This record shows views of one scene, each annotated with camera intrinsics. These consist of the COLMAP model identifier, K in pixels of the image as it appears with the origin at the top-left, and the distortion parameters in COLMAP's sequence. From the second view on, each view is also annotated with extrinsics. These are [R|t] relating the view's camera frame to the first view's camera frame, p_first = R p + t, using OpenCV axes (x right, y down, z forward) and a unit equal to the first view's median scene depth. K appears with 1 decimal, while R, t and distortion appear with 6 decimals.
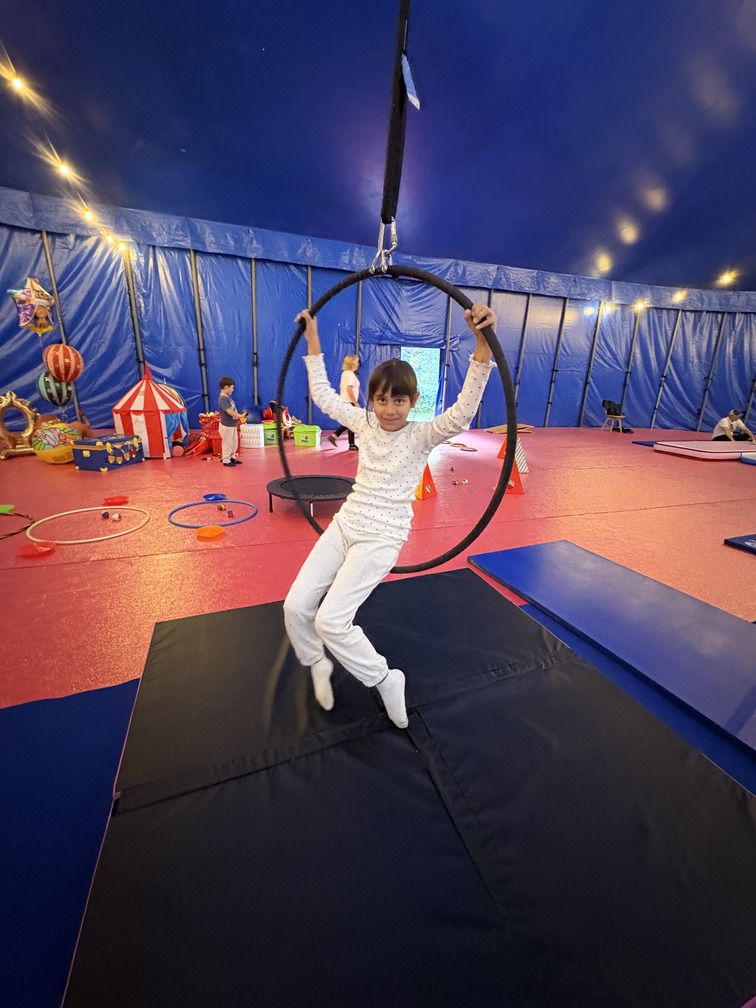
lens RADIAL K [[396.7, 0, 378.0], [0, 396.7, 504.0], [0, 0, 1]] dist [0.009737, 0.000001]
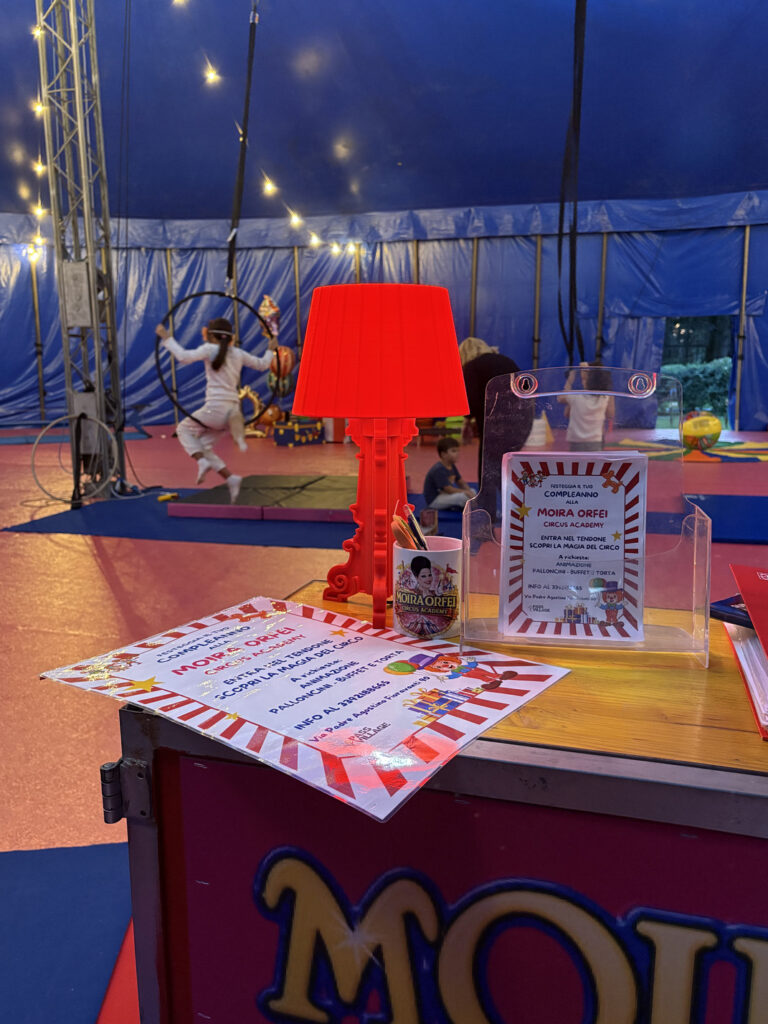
lens RADIAL K [[808.7, 0, 384.0], [0, 808.7, 512.0], [0, 0, 1]] dist [0.062614, -0.001446]
pose [[0.823784, 0.060802, -0.563634, 0.635122], [-0.138195, 0.985776, -0.095640, 0.209091], [0.549802, 0.156678, 0.820469, -0.556484]]
